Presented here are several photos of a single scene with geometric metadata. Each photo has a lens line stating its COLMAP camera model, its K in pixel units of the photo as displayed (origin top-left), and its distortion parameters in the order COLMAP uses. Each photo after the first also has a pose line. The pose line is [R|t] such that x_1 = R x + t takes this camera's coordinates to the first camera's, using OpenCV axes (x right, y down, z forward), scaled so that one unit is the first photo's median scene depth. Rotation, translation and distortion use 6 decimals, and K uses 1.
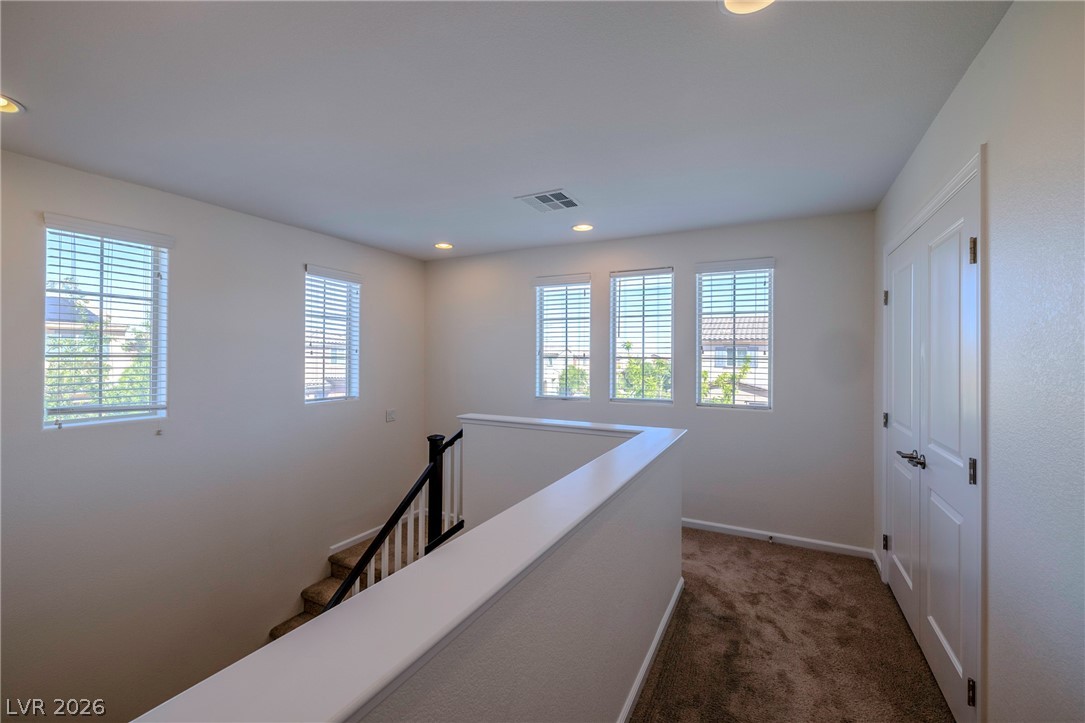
lens RADIAL K [[454.3, 0, 539.3], [0, 454.3, 354.3], [0, 0, 1]] dist [-0.002605, 0.000016]
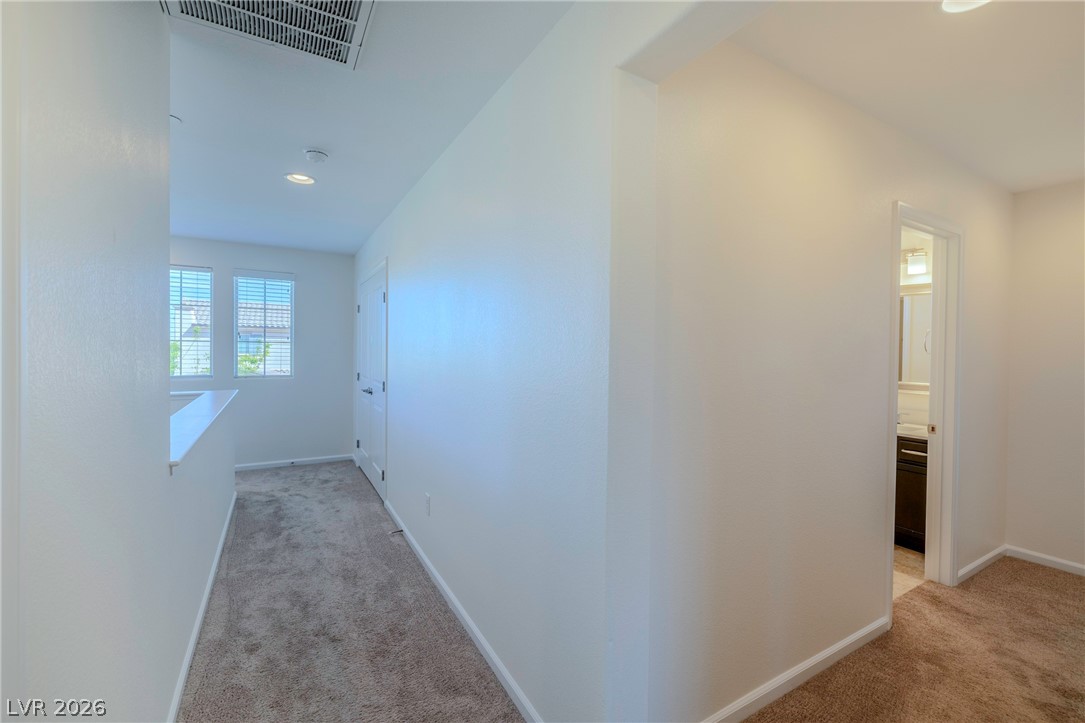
lens RADIAL K [[454.3, 0, 539.3], [0, 454.3, 354.3], [0, 0, 1]] dist [-0.002605, 0.000016]
pose [[0.535266, -0.010513, 0.844618, -0.401501], [-0.011341, 0.999743, 0.019631, 0.013102], [-0.844607, -0.020087, 0.535010, -0.612926]]
